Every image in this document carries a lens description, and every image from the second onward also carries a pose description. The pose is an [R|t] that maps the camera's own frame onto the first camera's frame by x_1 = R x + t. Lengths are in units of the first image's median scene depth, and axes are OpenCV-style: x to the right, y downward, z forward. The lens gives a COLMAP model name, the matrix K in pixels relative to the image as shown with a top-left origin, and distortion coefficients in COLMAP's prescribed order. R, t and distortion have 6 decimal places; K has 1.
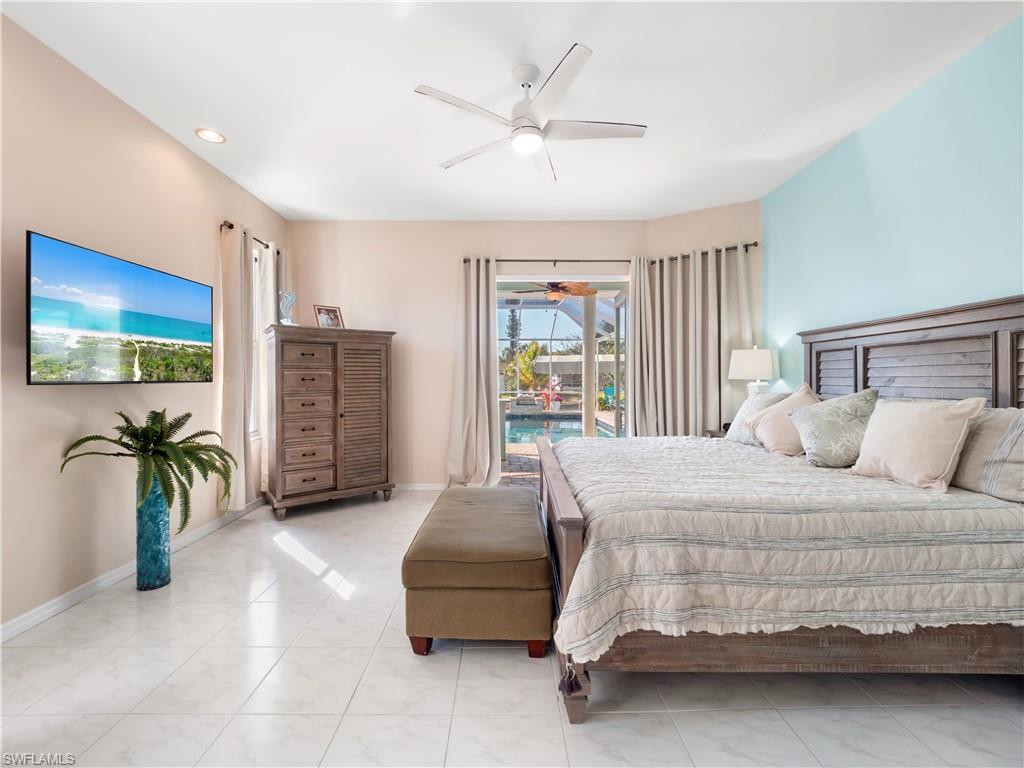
lens RADIAL K [[435.9, 0, 512.0], [0, 435.9, 384.0], [0, 0, 1]] dist [-0.025918, 0.010291]
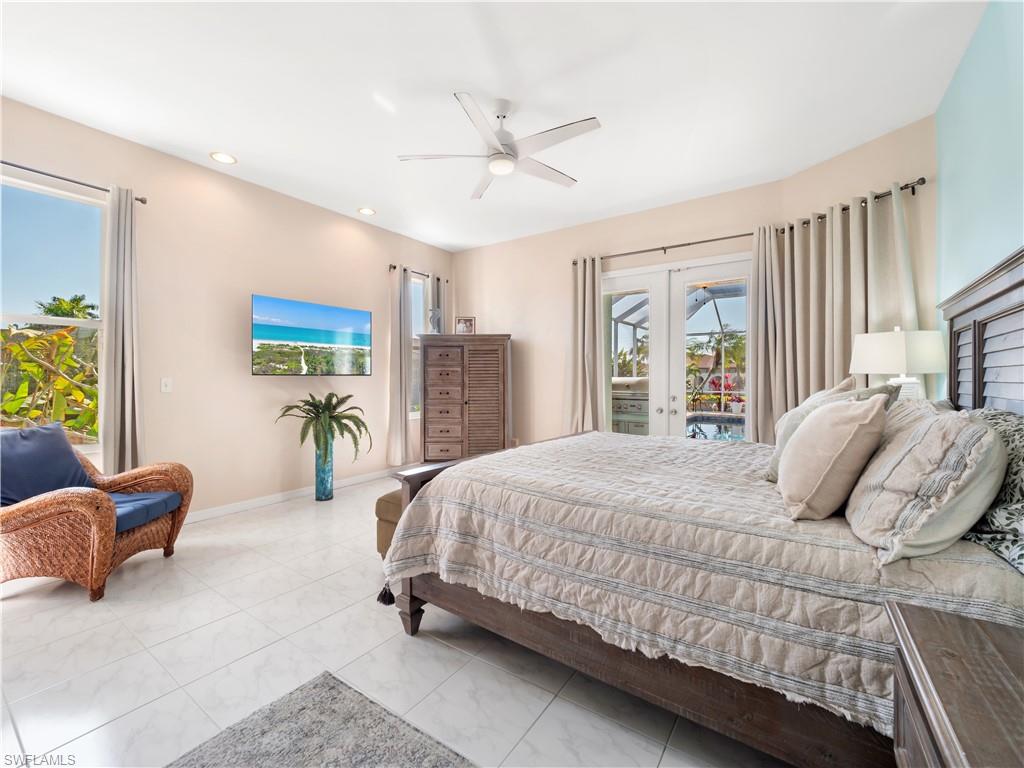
lens RADIAL K [[435.4, 0, 507.5], [0, 435.4, 382.1], [0, 0, 1]] dist [-0.004148, -0.000641]
pose [[0.810728, 0.009932, -0.585339, 0.704500], [-0.010078, 0.999945, 0.003008, 0.011494], [0.585337, 0.003460, 0.810783, 0.064600]]
